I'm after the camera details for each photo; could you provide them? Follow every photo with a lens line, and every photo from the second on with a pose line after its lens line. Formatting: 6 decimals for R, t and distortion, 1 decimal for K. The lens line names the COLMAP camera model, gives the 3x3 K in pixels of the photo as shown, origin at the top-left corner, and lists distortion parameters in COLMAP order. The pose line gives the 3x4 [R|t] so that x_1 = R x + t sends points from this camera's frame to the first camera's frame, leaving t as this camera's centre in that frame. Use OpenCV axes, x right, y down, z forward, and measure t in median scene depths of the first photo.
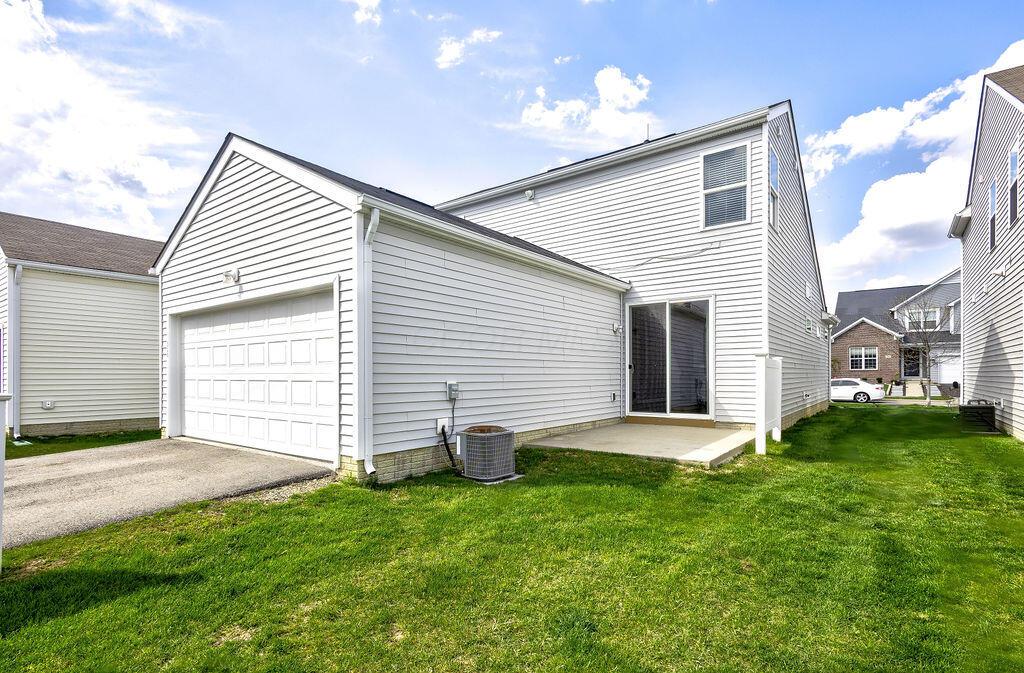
lens RADIAL K [[502.8, 0, 514.5], [0, 502.8, 374.2], [0, 0, 1]] dist [0.001017, 0.000406]
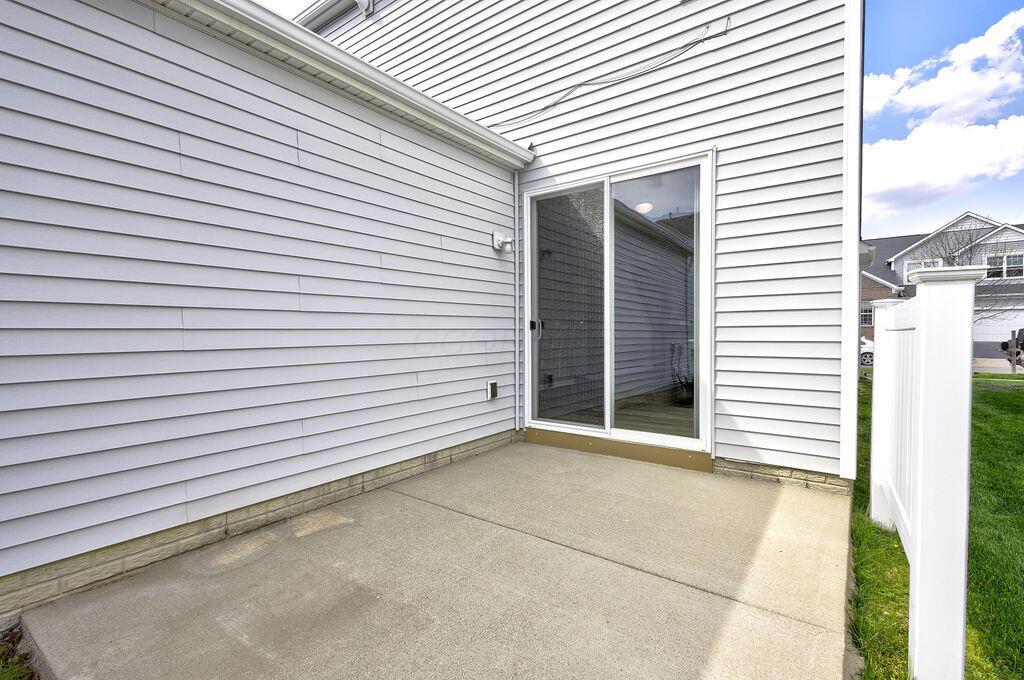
lens RADIAL K [[473.4, 0, 509.4], [0, 473.4, 345.9], [0, 0, 1]] dist [0.004016, -0.000181]
pose [[0.999963, -0.006410, 0.005772, 0.212883], [0.006236, 0.999539, 0.029699, -0.009062], [-0.005959, -0.029662, 0.999542, 0.571451]]
